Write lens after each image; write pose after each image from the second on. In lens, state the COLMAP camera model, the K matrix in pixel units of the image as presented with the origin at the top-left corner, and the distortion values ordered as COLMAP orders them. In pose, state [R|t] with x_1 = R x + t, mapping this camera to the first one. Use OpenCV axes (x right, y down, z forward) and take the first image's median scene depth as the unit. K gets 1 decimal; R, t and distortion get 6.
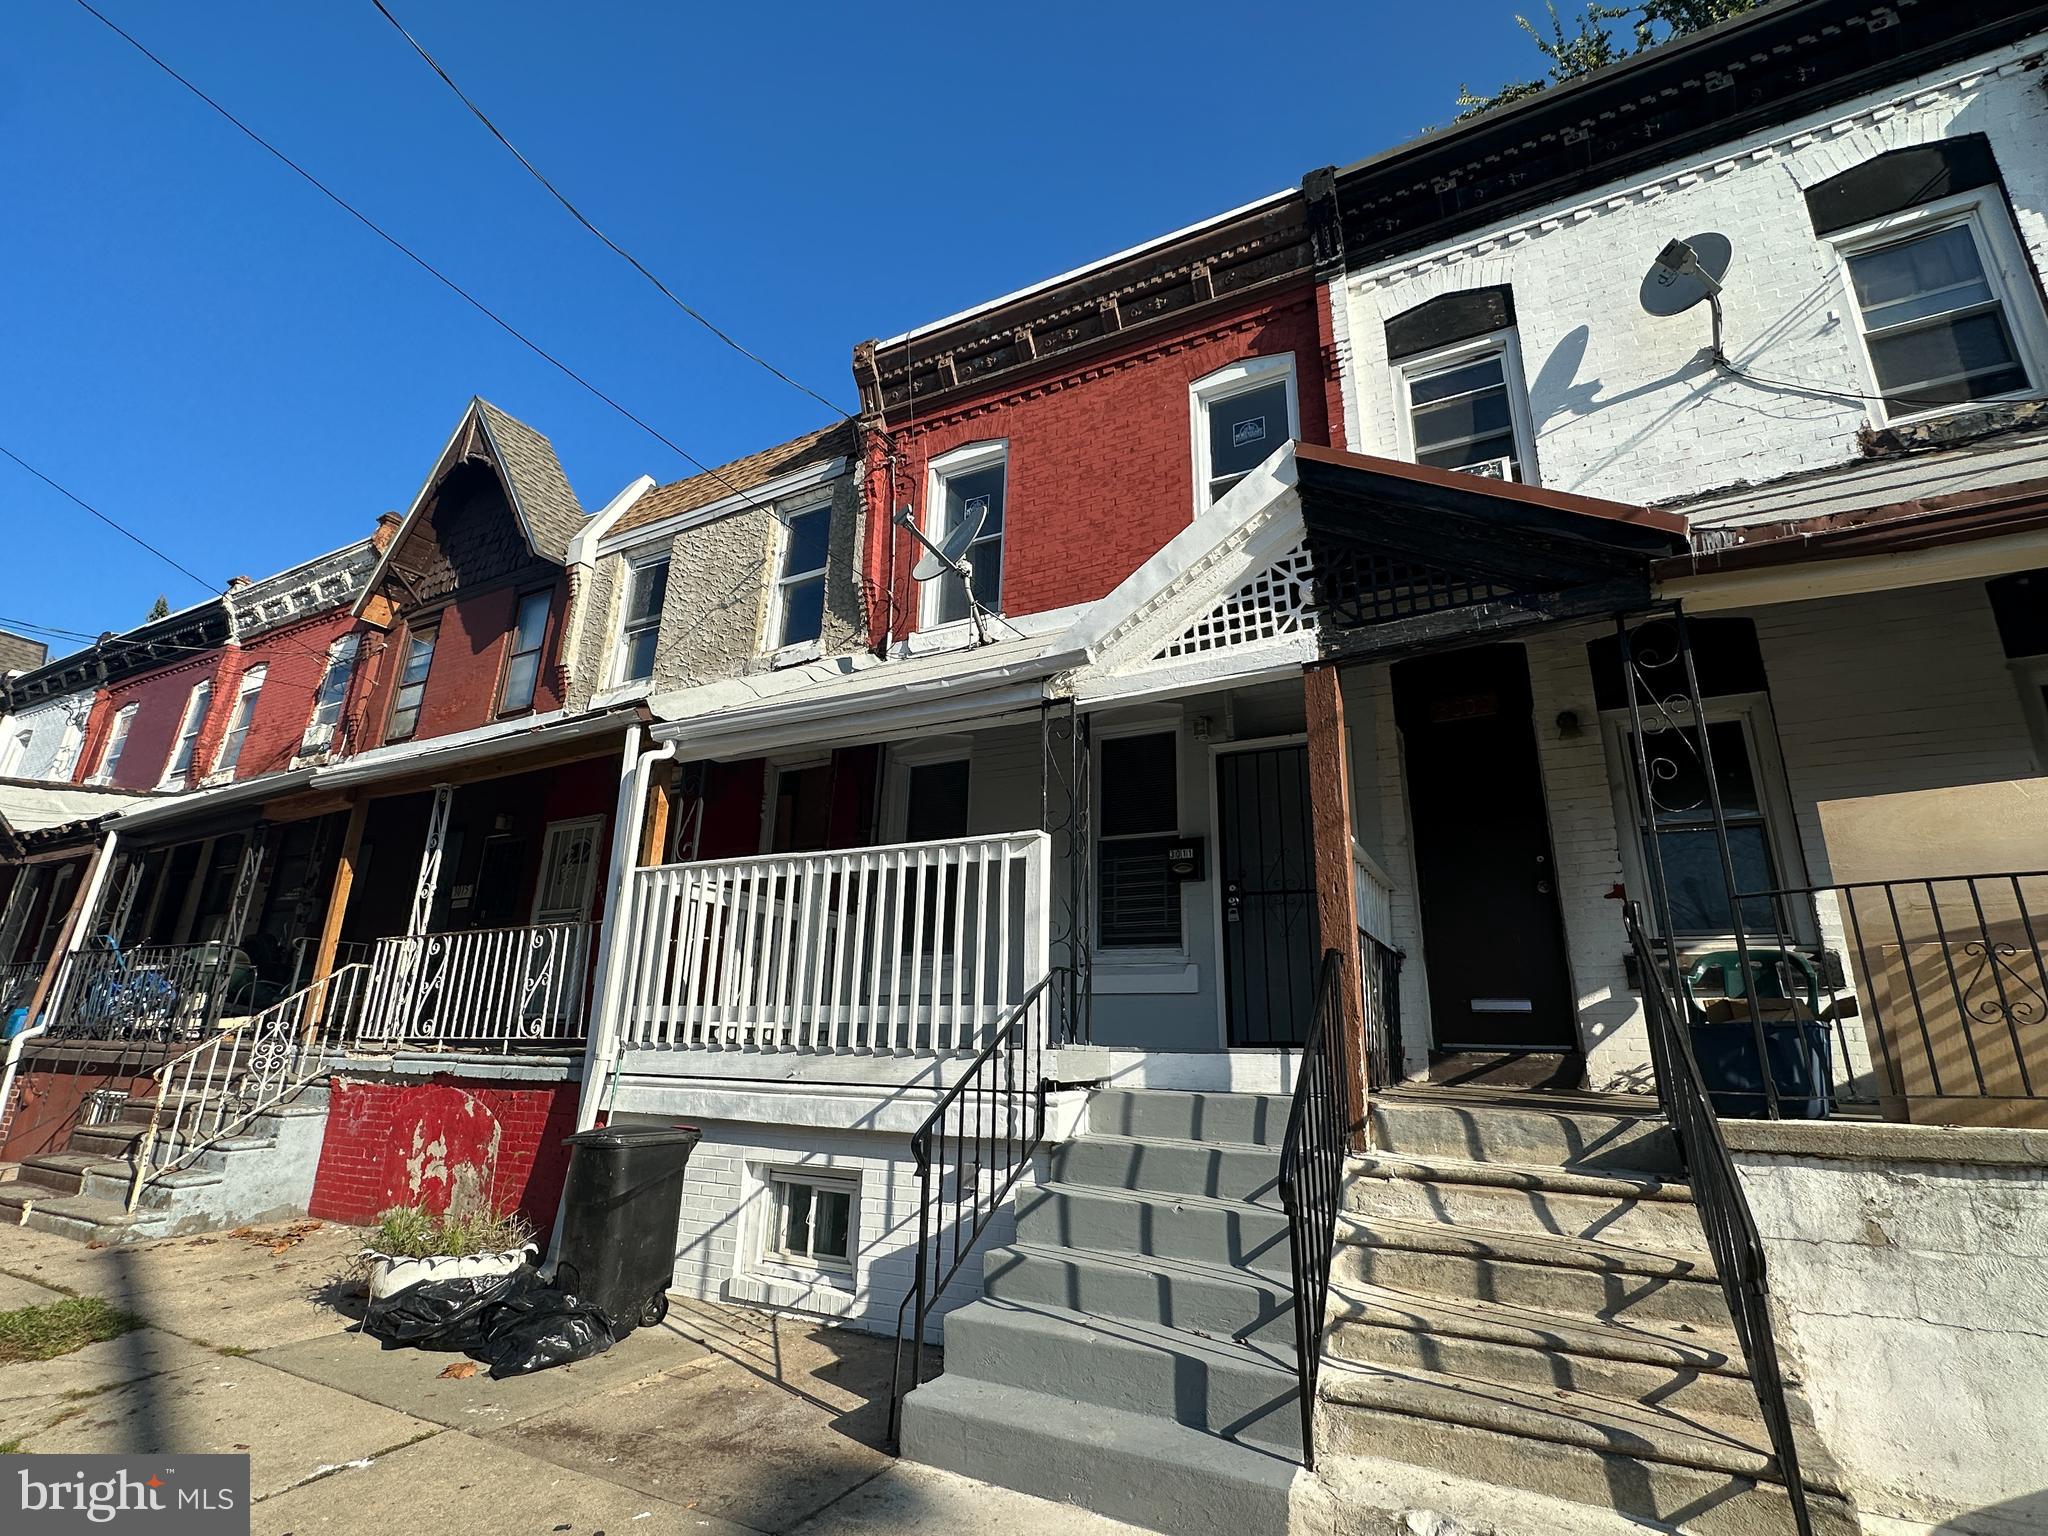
lens RADIAL K [[944.0, 0, 1025.8], [0, 944.0, 764.6], [0, 0, 1]] dist [-0.002878, 0.000675]
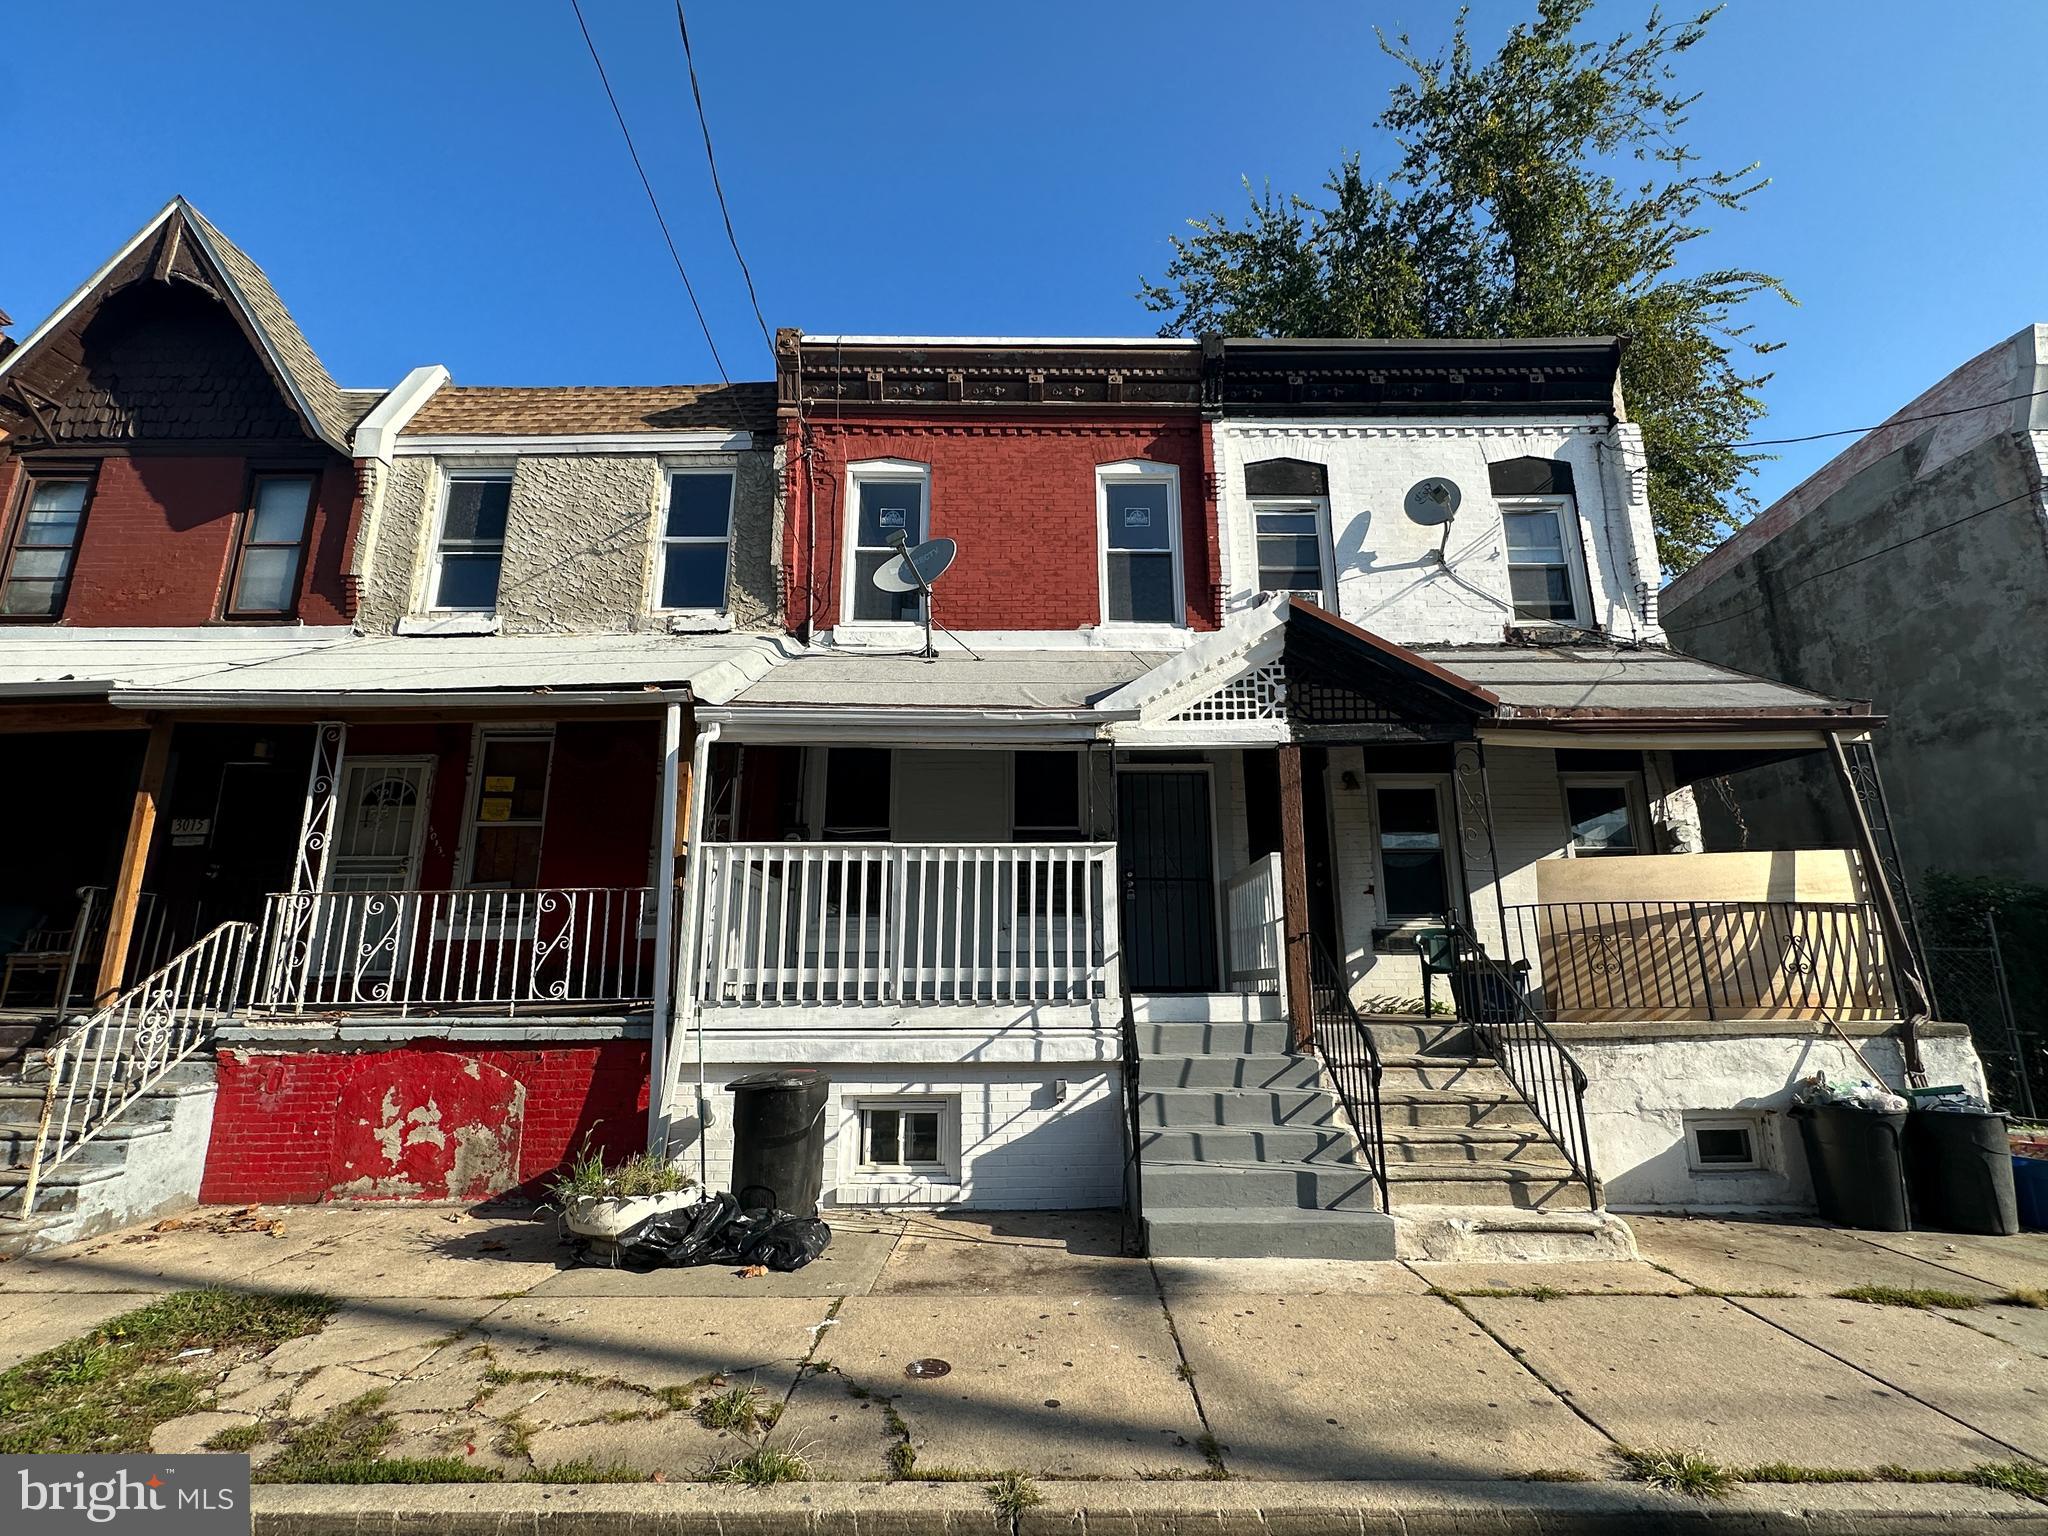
lens RADIAL K [[944.0, 0, 1025.8], [0, 944.0, 764.6], [0, 0, 1]] dist [-0.002878, 0.000675]
pose [[0.881975, 0.084327, 0.463691, -0.615297], [-0.114697, 0.992687, 0.037632, -0.065778], [-0.457127, -0.086374, 0.885197, -0.128082]]
